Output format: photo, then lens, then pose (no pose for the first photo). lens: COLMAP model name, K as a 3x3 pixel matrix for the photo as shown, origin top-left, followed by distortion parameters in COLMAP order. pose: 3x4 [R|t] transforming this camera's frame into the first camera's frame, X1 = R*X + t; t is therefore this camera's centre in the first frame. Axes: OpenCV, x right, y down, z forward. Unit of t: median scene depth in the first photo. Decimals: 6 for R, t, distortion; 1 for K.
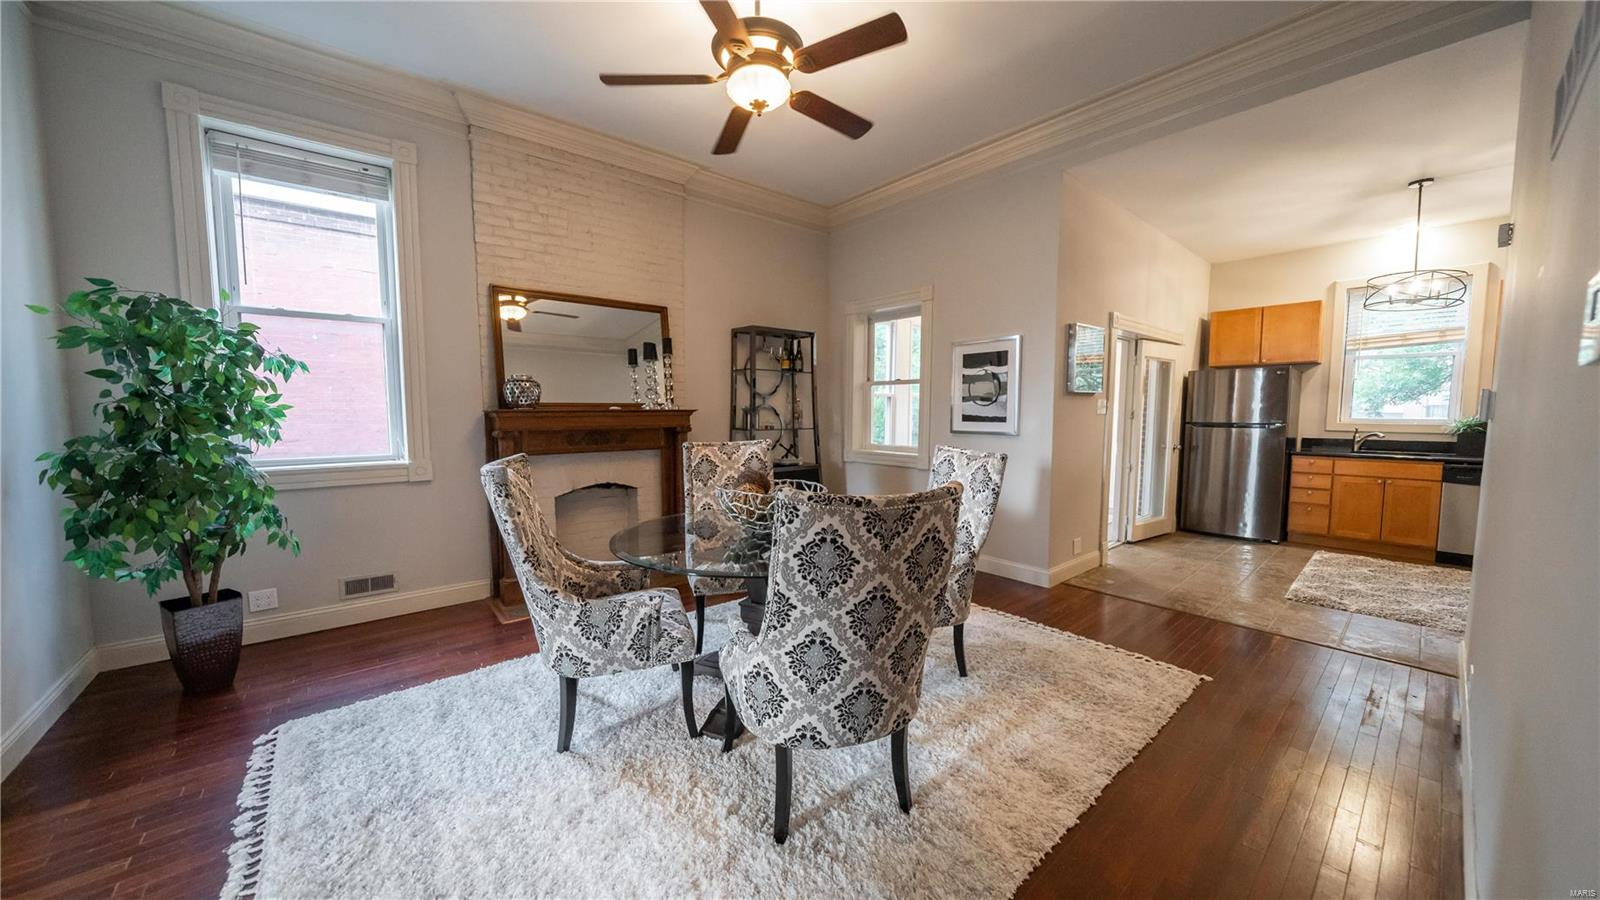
lens RADIAL K [[548.6, 0, 800.3], [0, 548.6, 450.7], [0, 0, 1]] dist [0.000169, 0.000117]
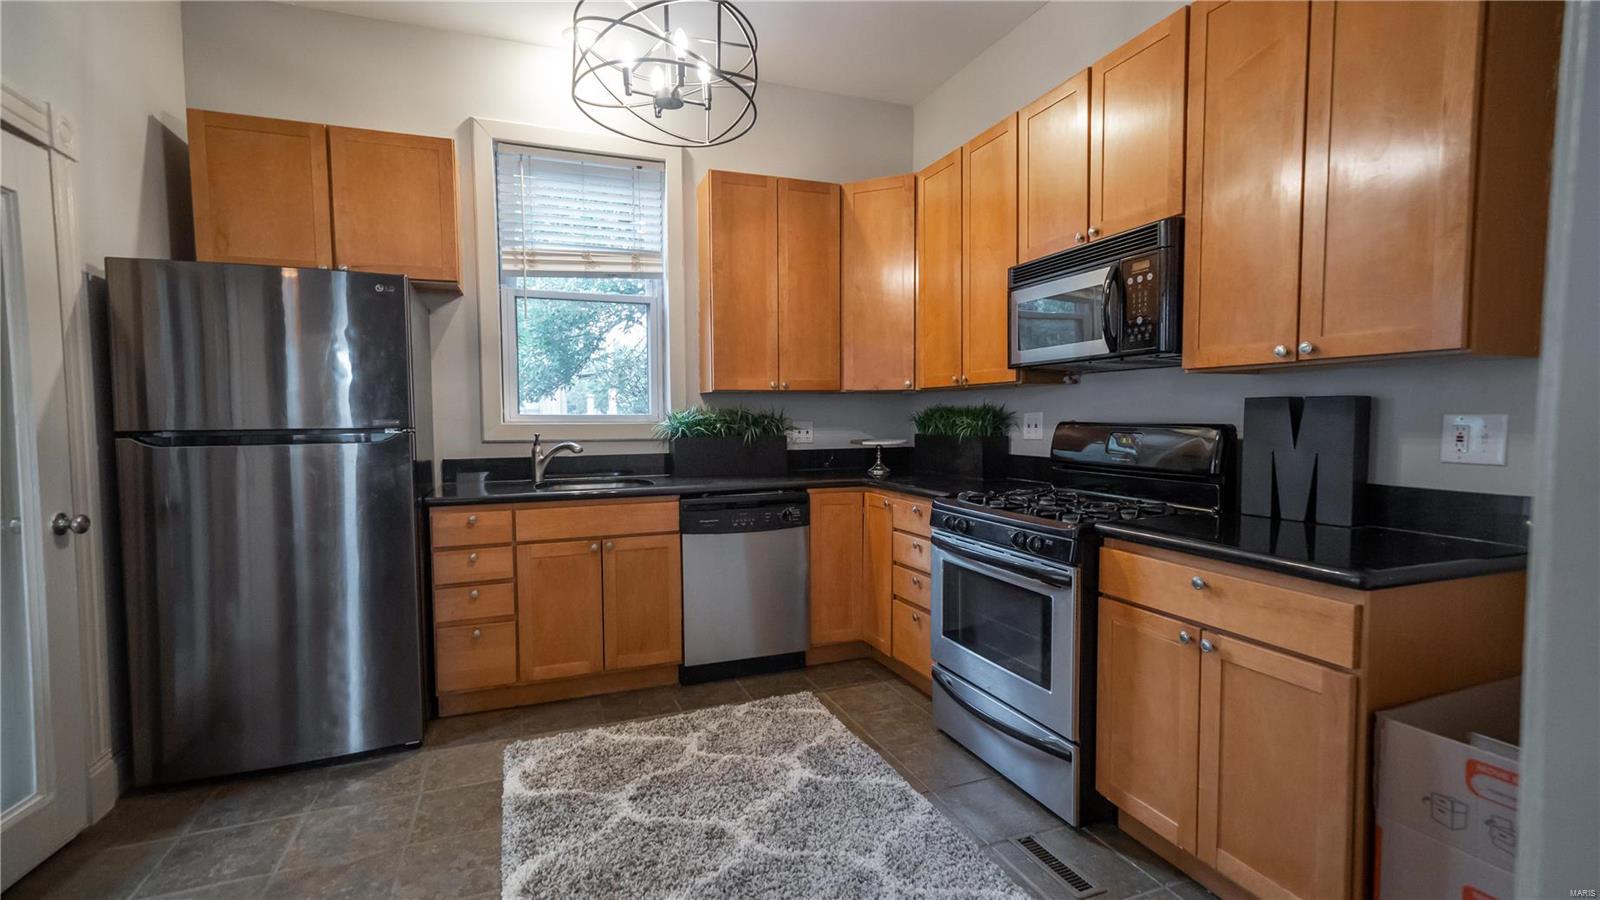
lens RADIAL K [[701.6, 0, 800.7], [0, 701.6, 454.8], [0, 0, 1]] dist [-0.001757, -0.000153]
pose [[0.329723, -0.051735, 0.942659, 0.498319], [0.080010, 0.996436, 0.026701, -0.020574], [-0.940681, 0.066618, 0.332687, 0.564768]]
